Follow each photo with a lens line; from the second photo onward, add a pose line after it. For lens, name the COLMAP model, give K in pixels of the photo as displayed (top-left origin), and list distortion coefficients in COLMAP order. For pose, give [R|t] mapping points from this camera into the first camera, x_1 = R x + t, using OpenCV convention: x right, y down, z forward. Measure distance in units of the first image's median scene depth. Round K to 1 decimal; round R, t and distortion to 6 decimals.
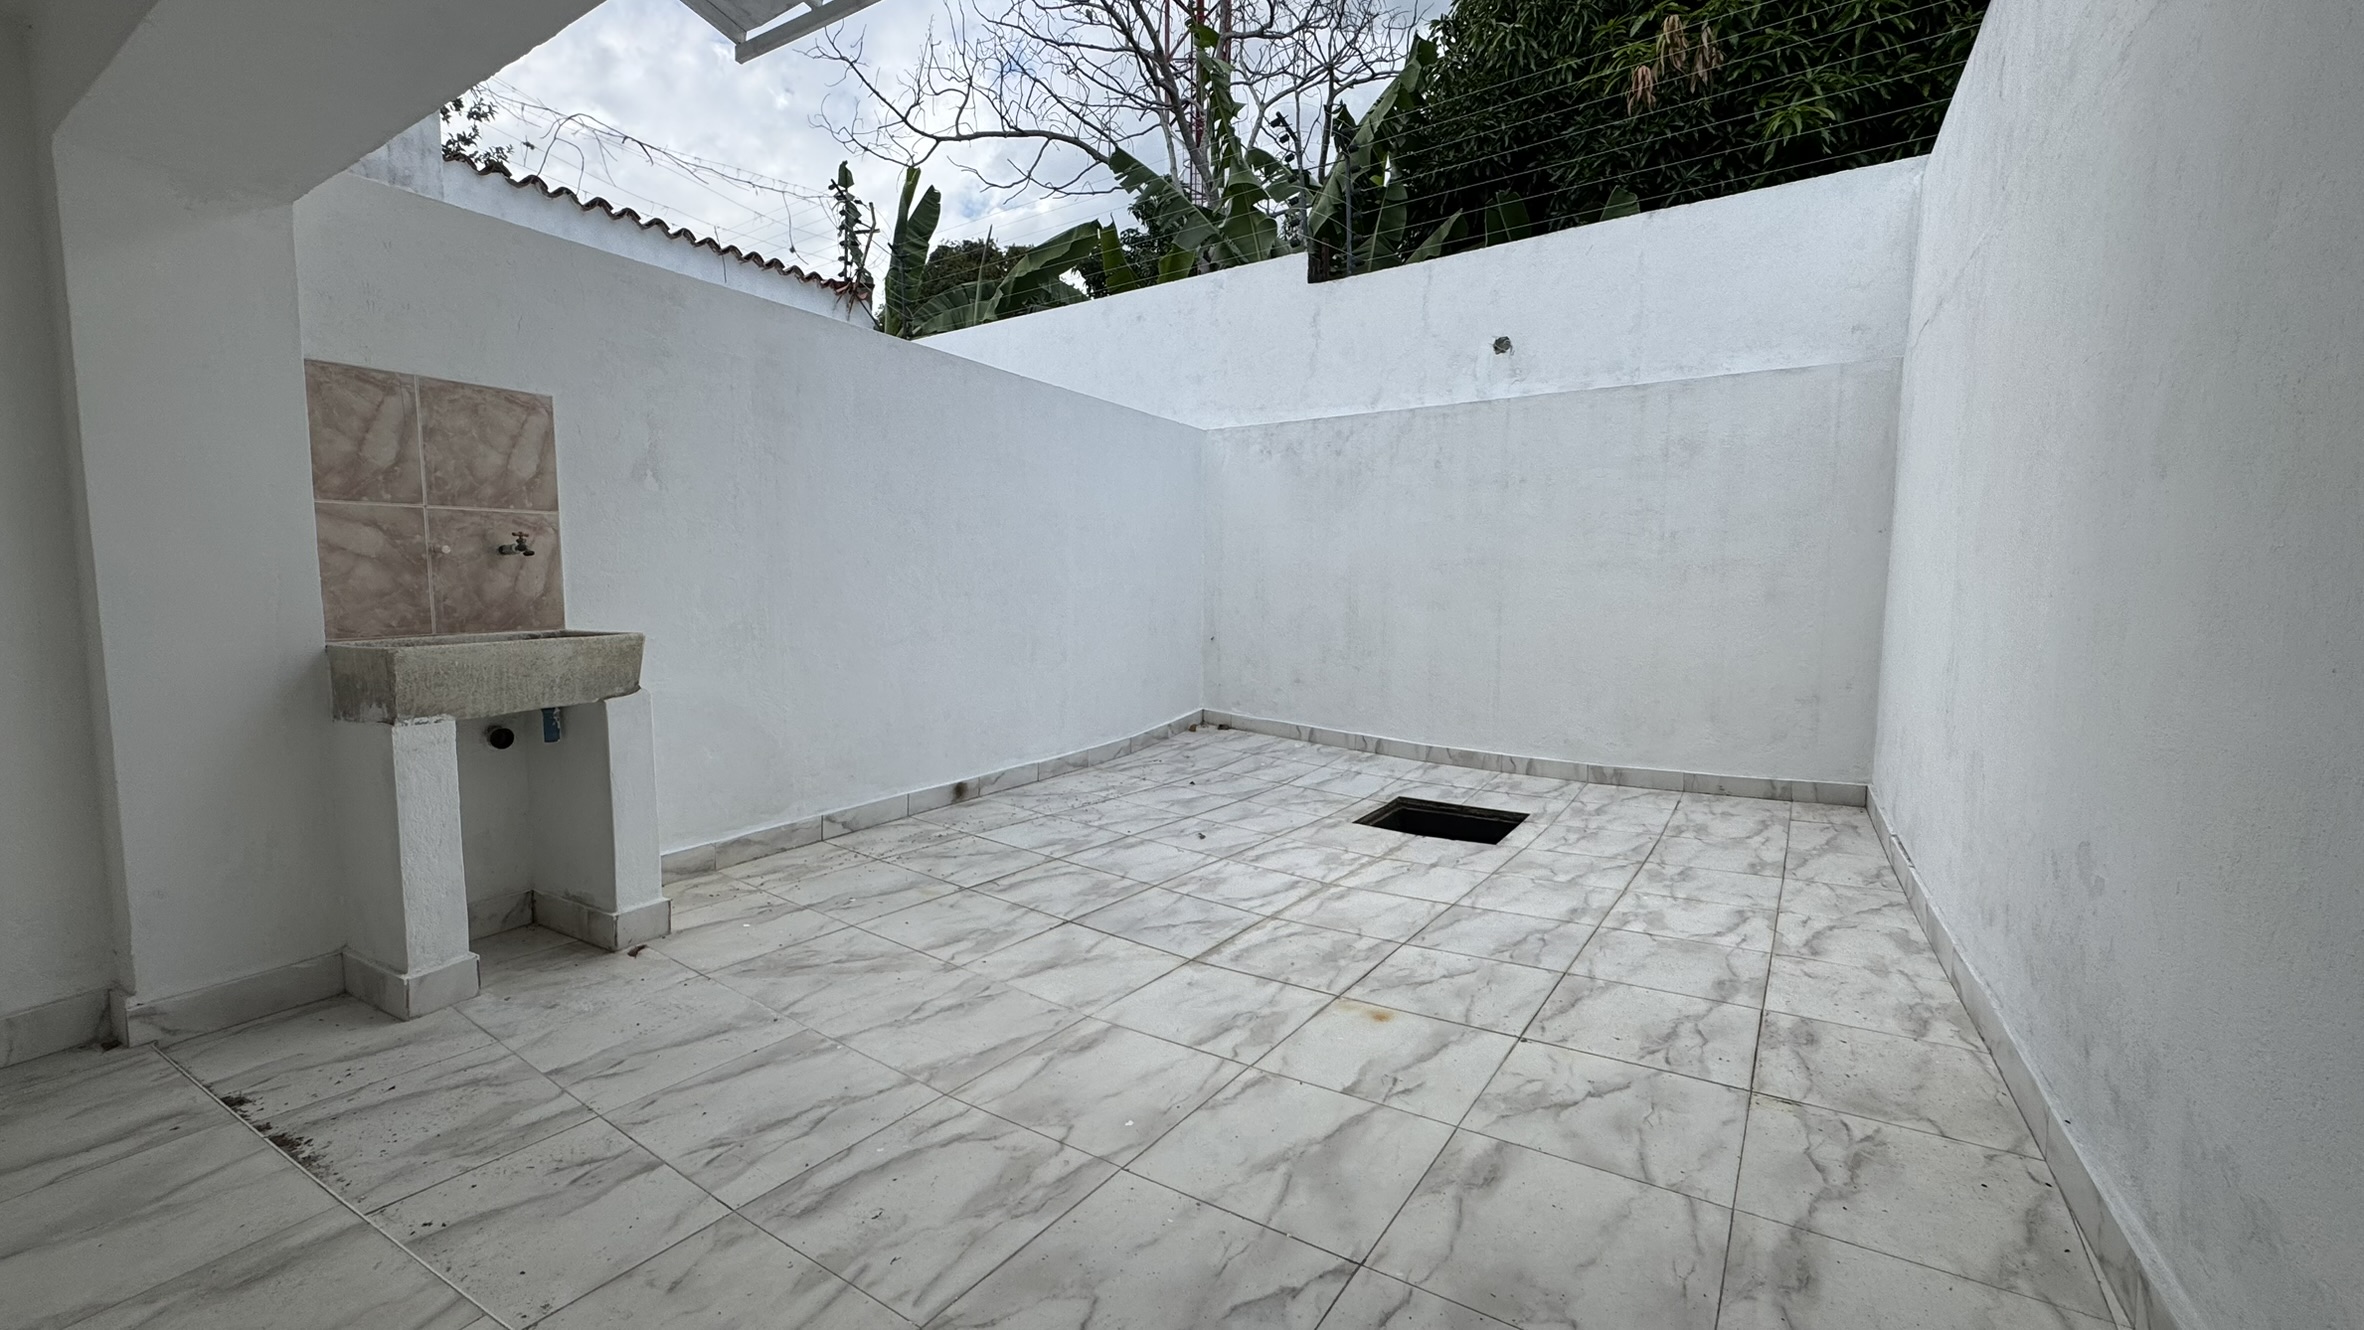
lens RADIAL K [[954.9, 0, 1185.8], [0, 954.9, 665.5], [0, 0, 1]] dist [-0.004732, 0.001203]
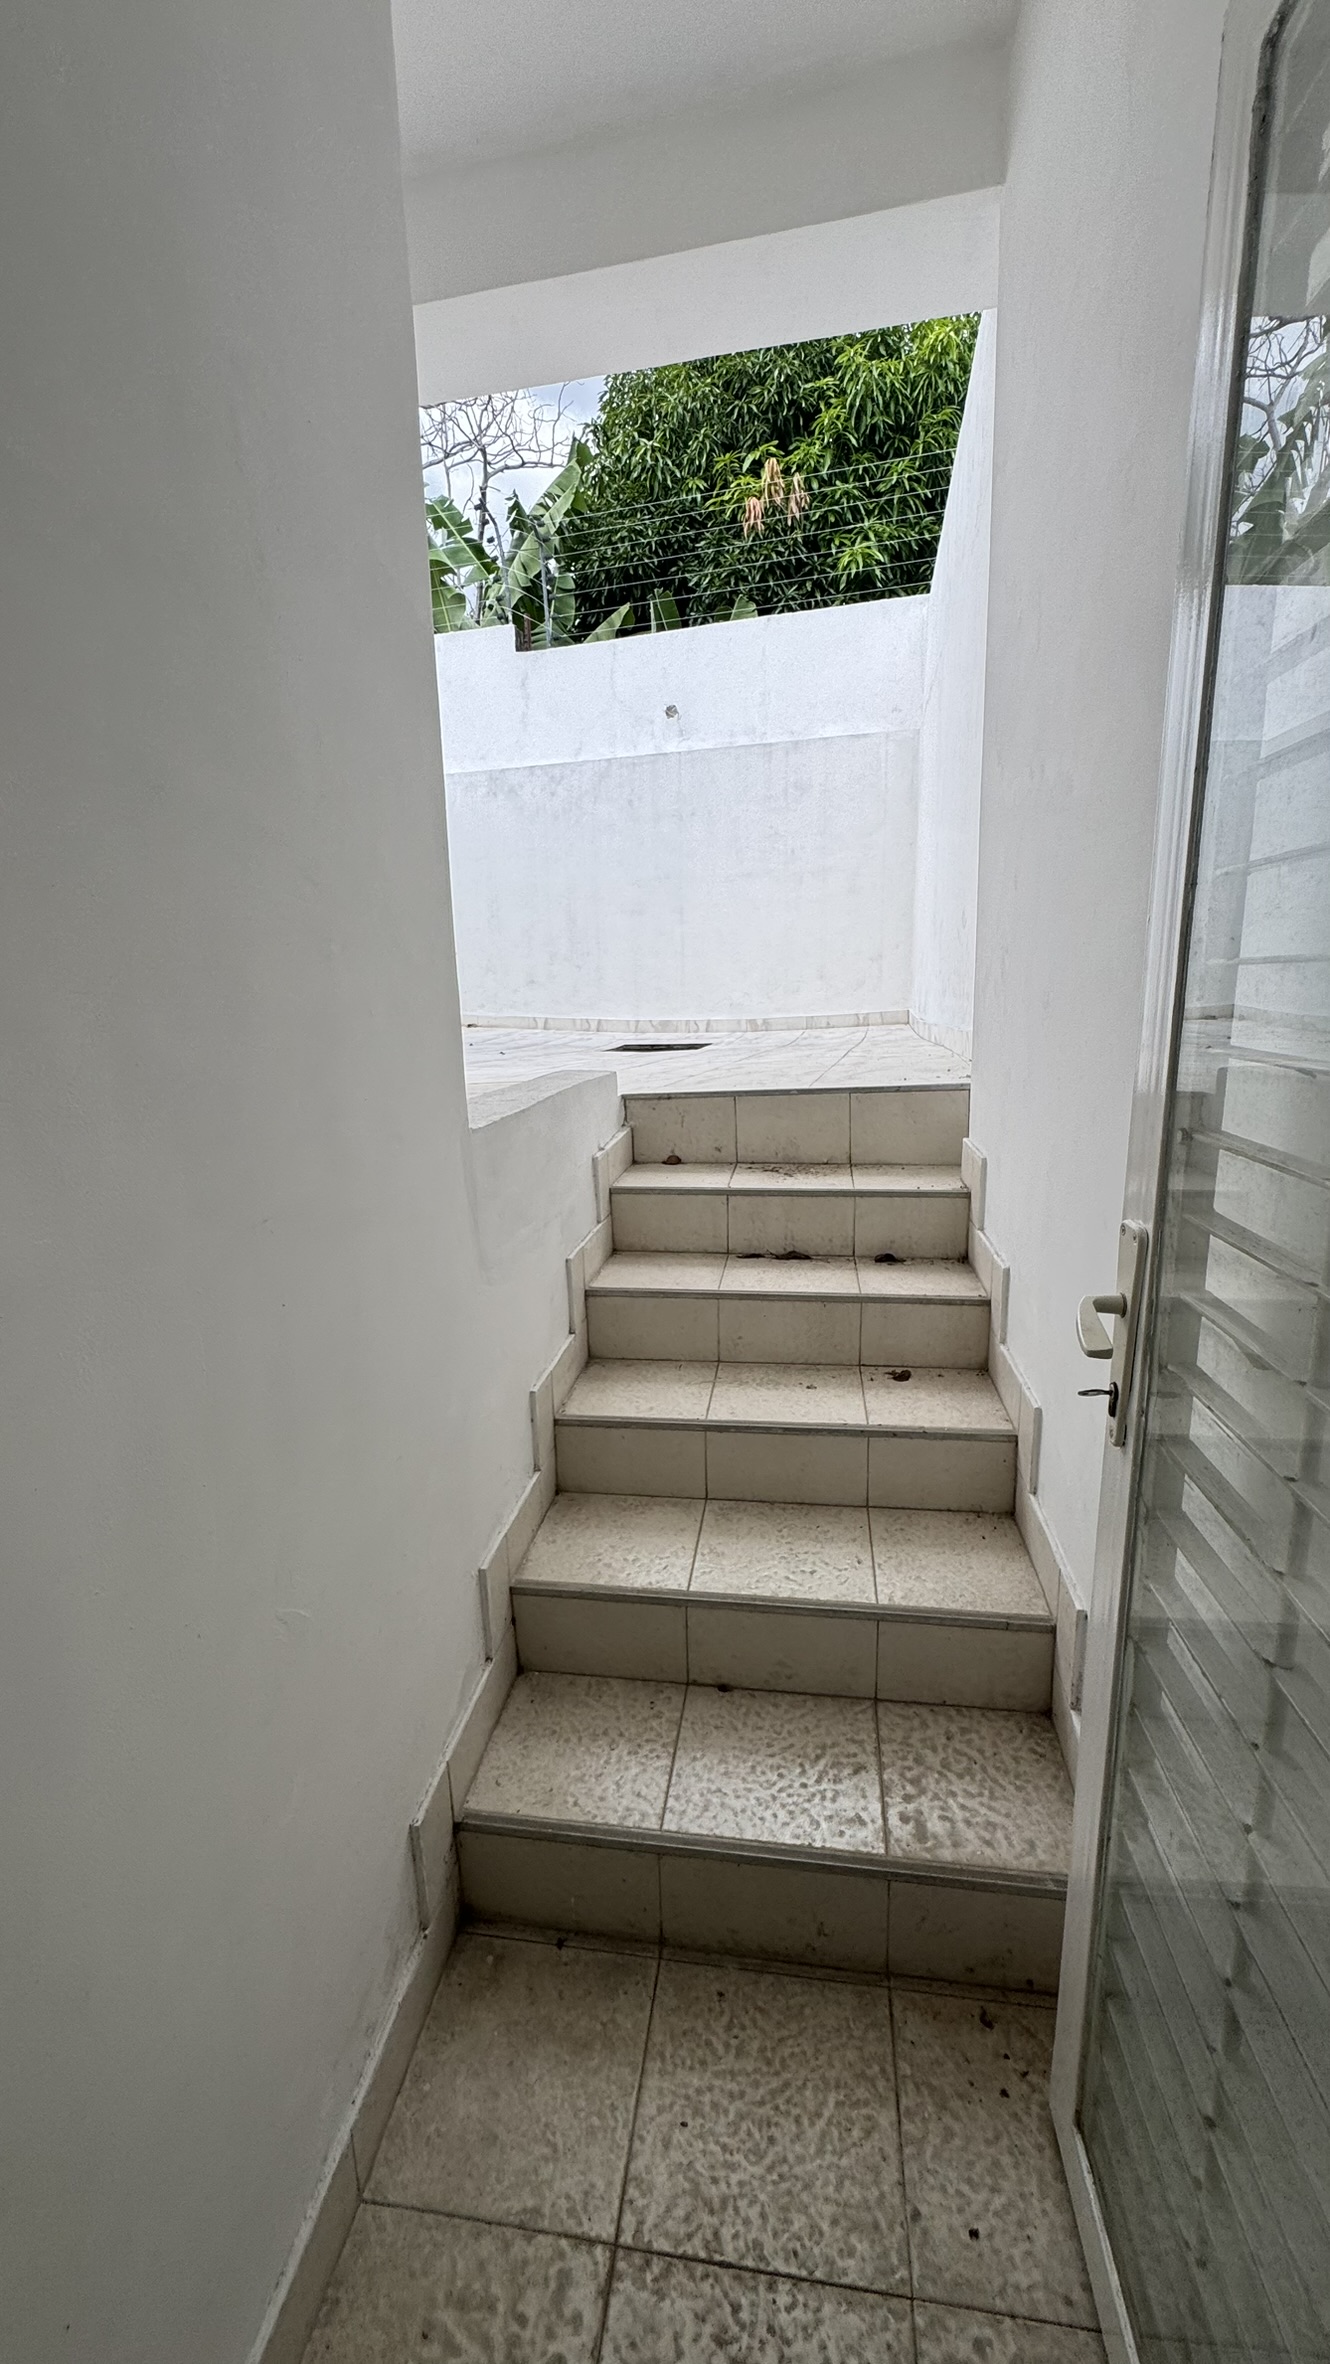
lens RADIAL K [[954.9, 0, 675.0], [0, 954.9, 1193.7], [0, 0, 1]] dist [-0.004732, 0.001203]
pose [[0.936723, -0.097639, 0.336181, -0.280045], [0.059099, 0.990639, 0.123048, 0.265749], [-0.345048, -0.095394, 0.933725, -0.494855]]
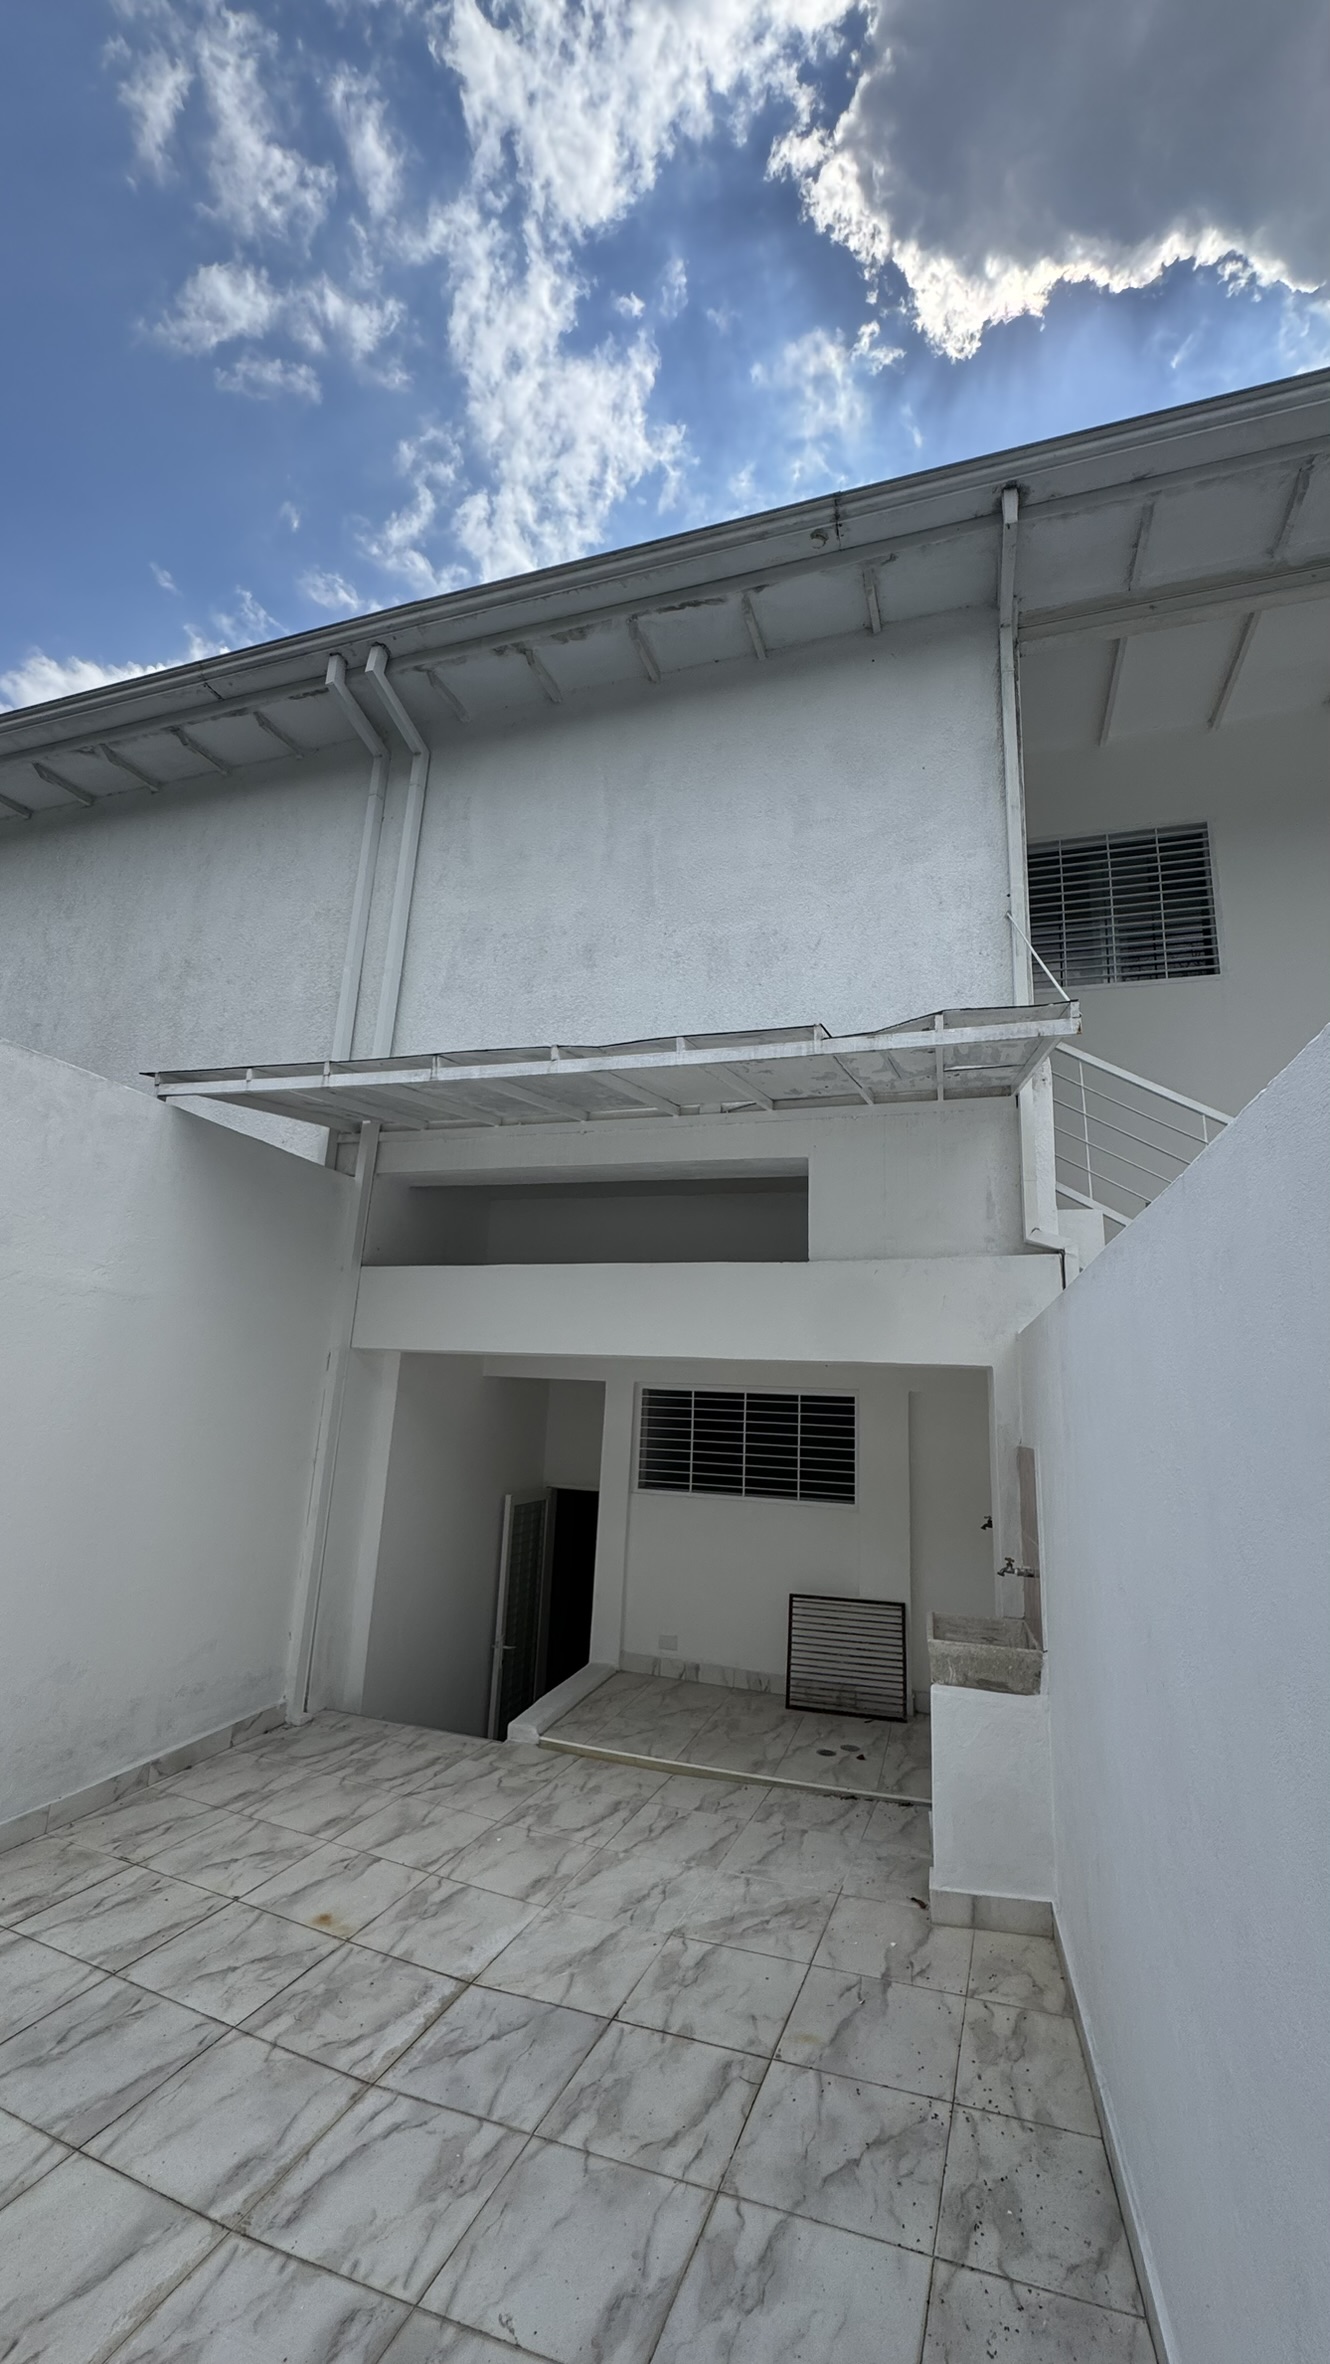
lens RADIAL K [[954.9, 0, 676.2], [0, 954.9, 1180.0], [0, 0, 1]] dist [-0.004732, 0.001203]
pose [[-0.972011, -0.100495, -0.212354, 0.076040], [-0.070340, 0.986916, -0.145084, -0.330580], [0.224156, -0.126086, -0.966362, 1.701432]]
